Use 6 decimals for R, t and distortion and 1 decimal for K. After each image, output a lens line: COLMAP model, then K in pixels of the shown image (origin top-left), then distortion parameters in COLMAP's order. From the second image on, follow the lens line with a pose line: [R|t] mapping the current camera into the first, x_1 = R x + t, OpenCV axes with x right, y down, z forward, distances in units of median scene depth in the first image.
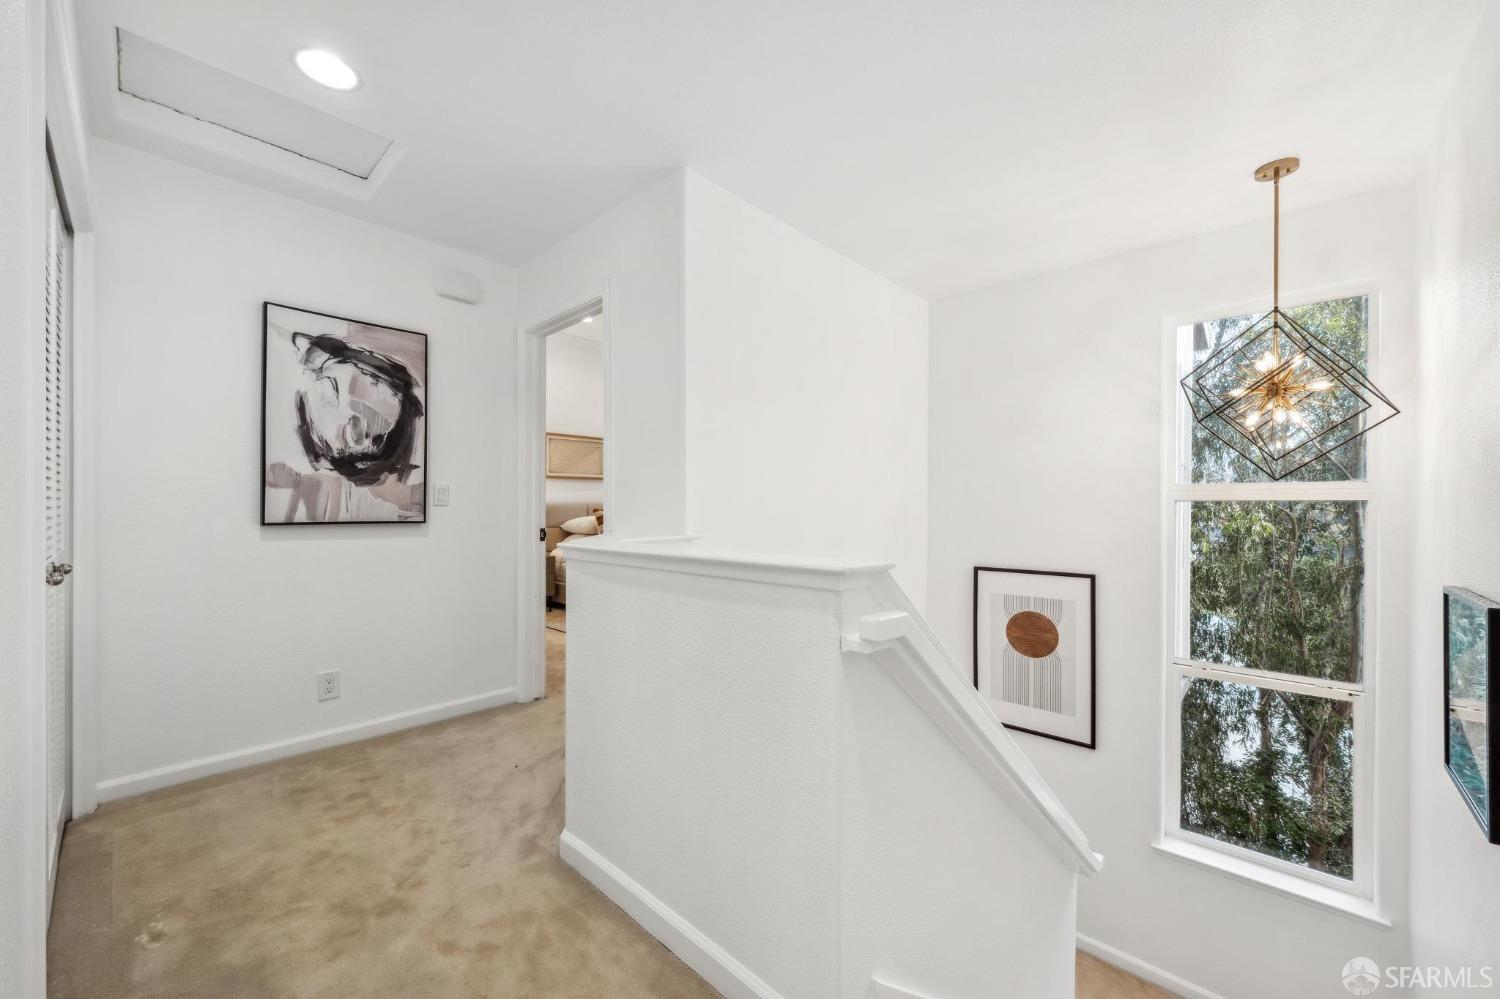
lens RADIAL K [[569.5, 0, 746.2], [0, 569.5, 512.0], [0, 0, 1]] dist [-0.000315, 0.000018]
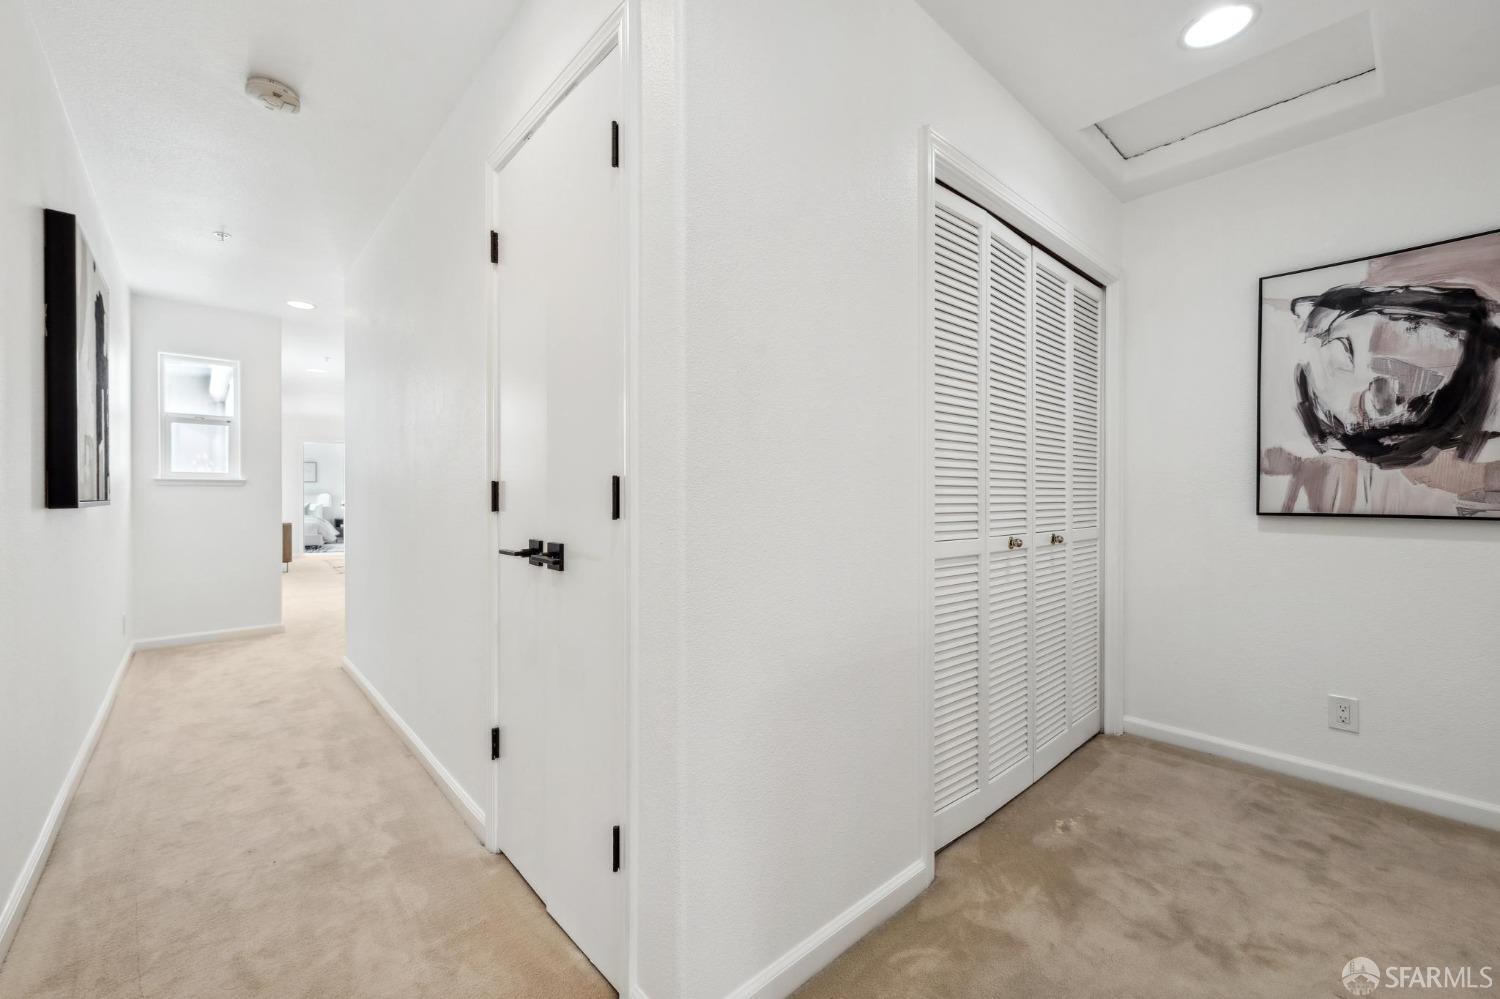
lens RADIAL K [[642.5, 0, 750.0], [0, 642.5, 499.5], [0, 0, 1]] dist [0.001297, 0.000263]
pose [[-0.101981, 0.003003, -0.994782, 0.292940], [-0.011280, 0.999928, 0.004175, 0.002666], [0.994722, 0.011647, -0.101940, 0.260584]]
